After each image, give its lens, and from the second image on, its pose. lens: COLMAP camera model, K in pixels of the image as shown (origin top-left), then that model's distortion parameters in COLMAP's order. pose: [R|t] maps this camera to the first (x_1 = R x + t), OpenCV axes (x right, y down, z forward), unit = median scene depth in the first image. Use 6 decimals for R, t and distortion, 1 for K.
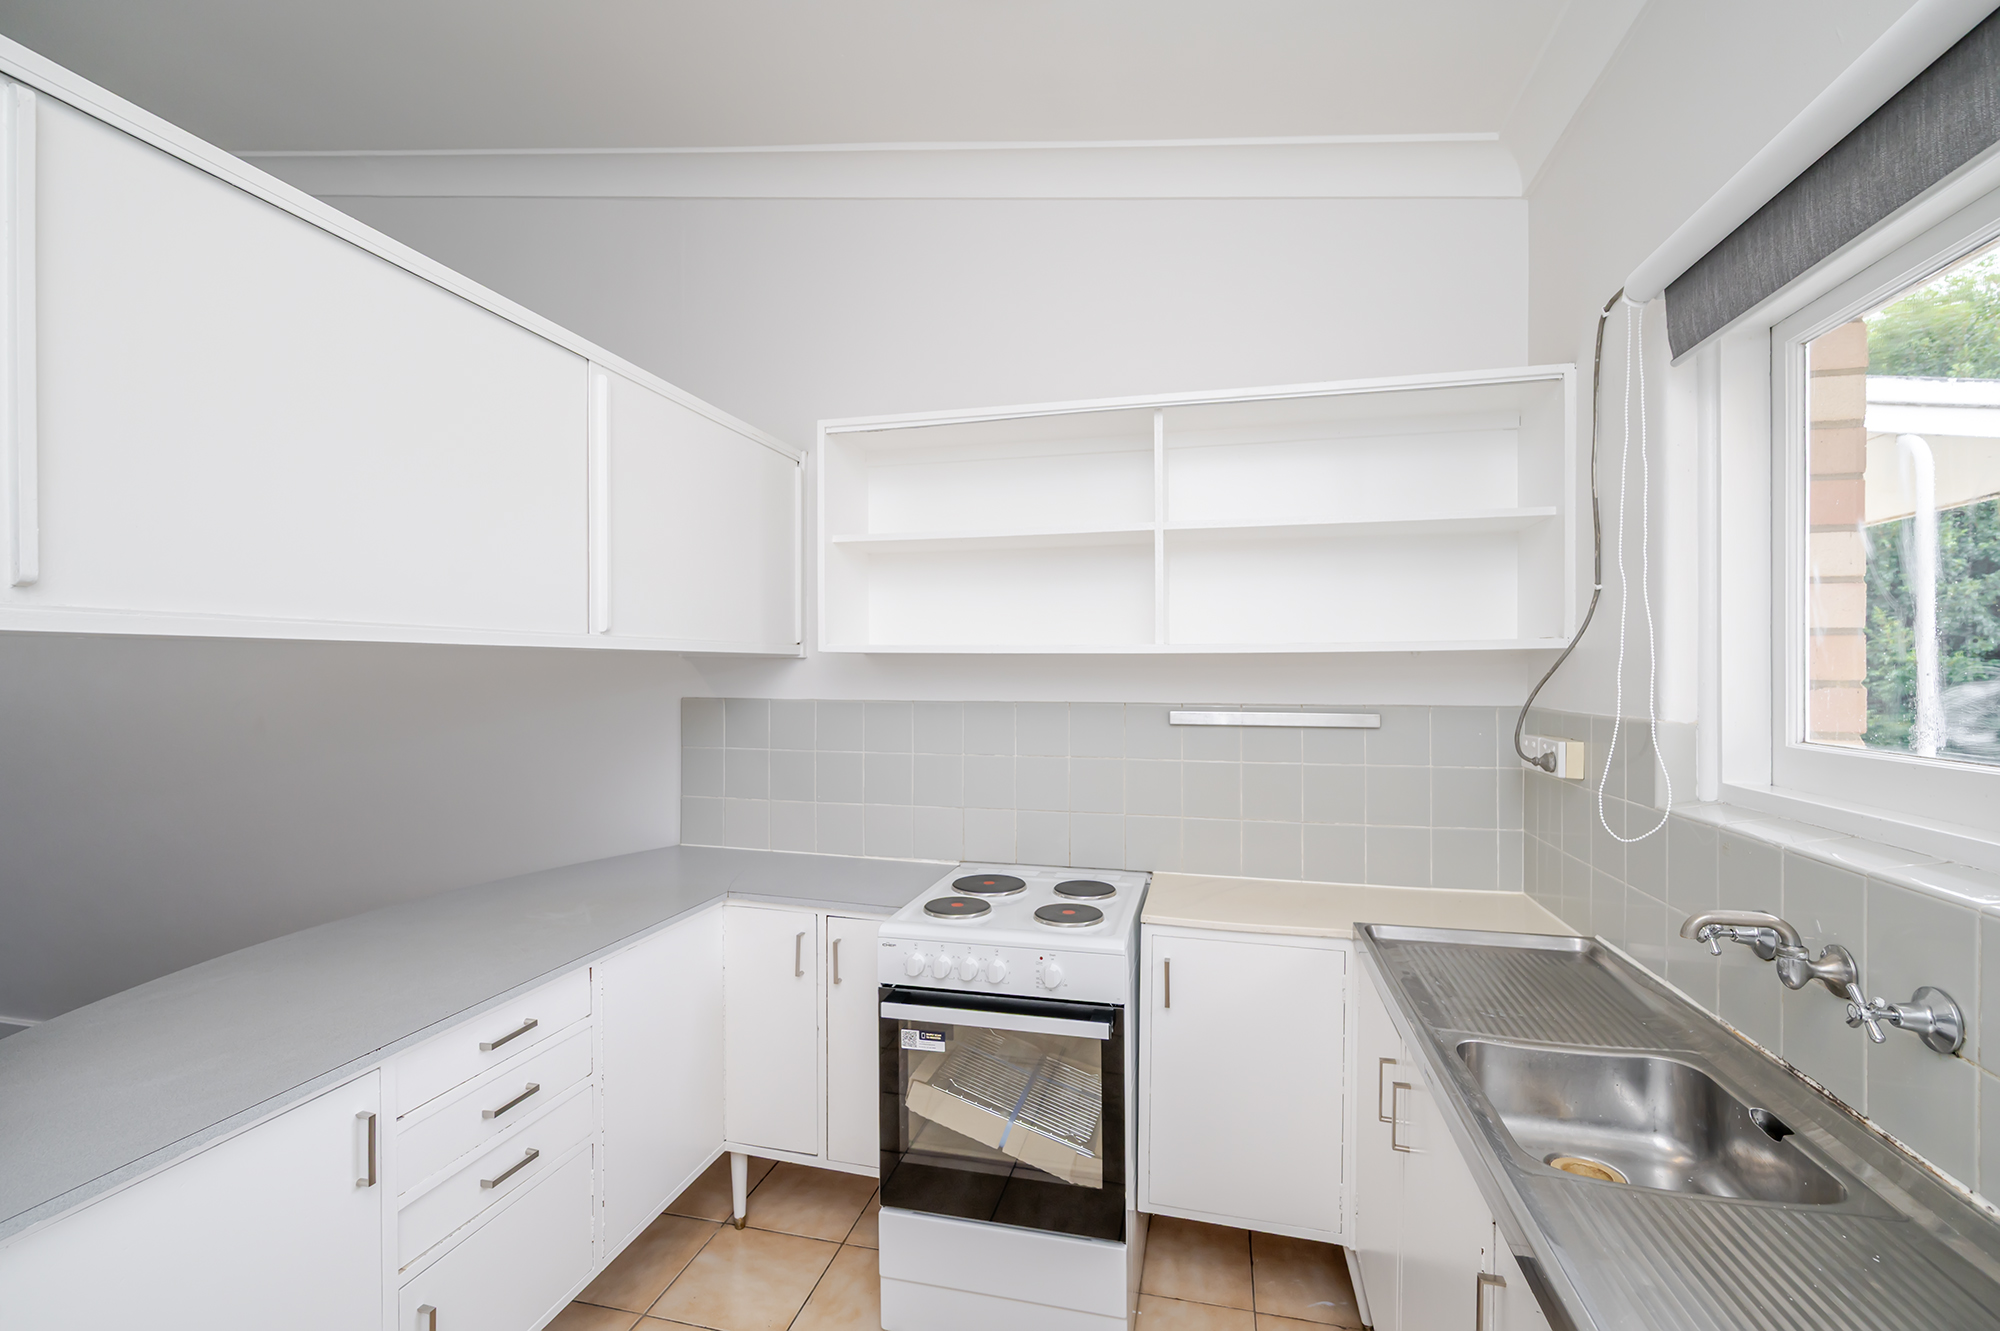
lens RADIAL K [[867.1, 0, 1000.0], [0, 867.1, 665.5], [0, 0, 1]] dist [0.000695, -0.000289]
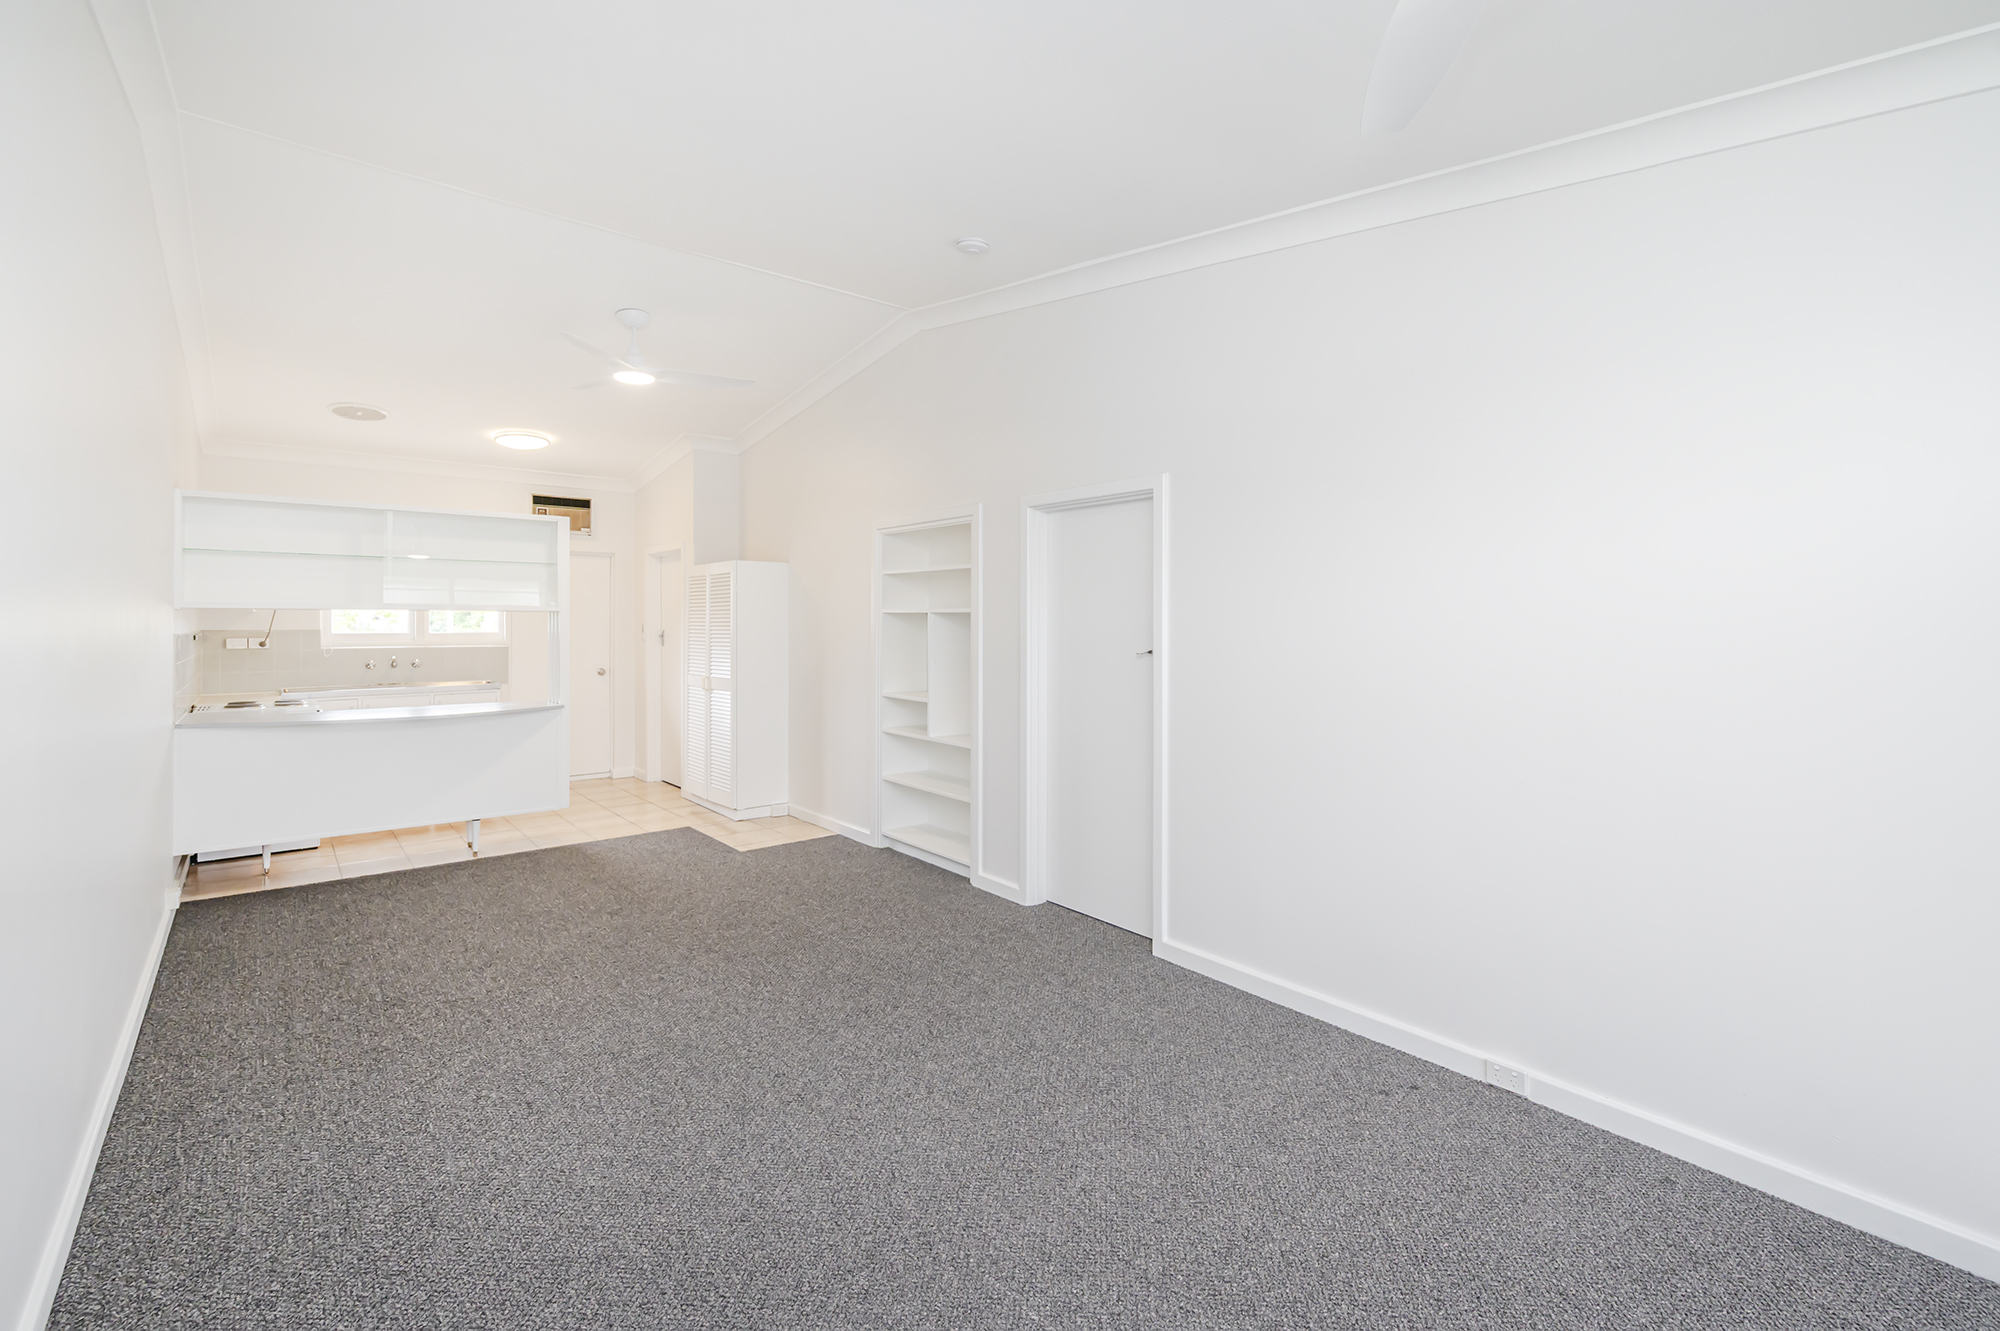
lens RADIAL K [[892.0, 0, 999.1], [0, 892.0, 610.8], [0, 0, 1]] dist [-0.000186, -0.000115]
pose [[-0.795513, 0.003994, 0.605923, -3.697715], [-0.006473, 0.999865, -0.015089, 0.012748], [-0.605902, -0.015925, -0.795380, 1.965950]]
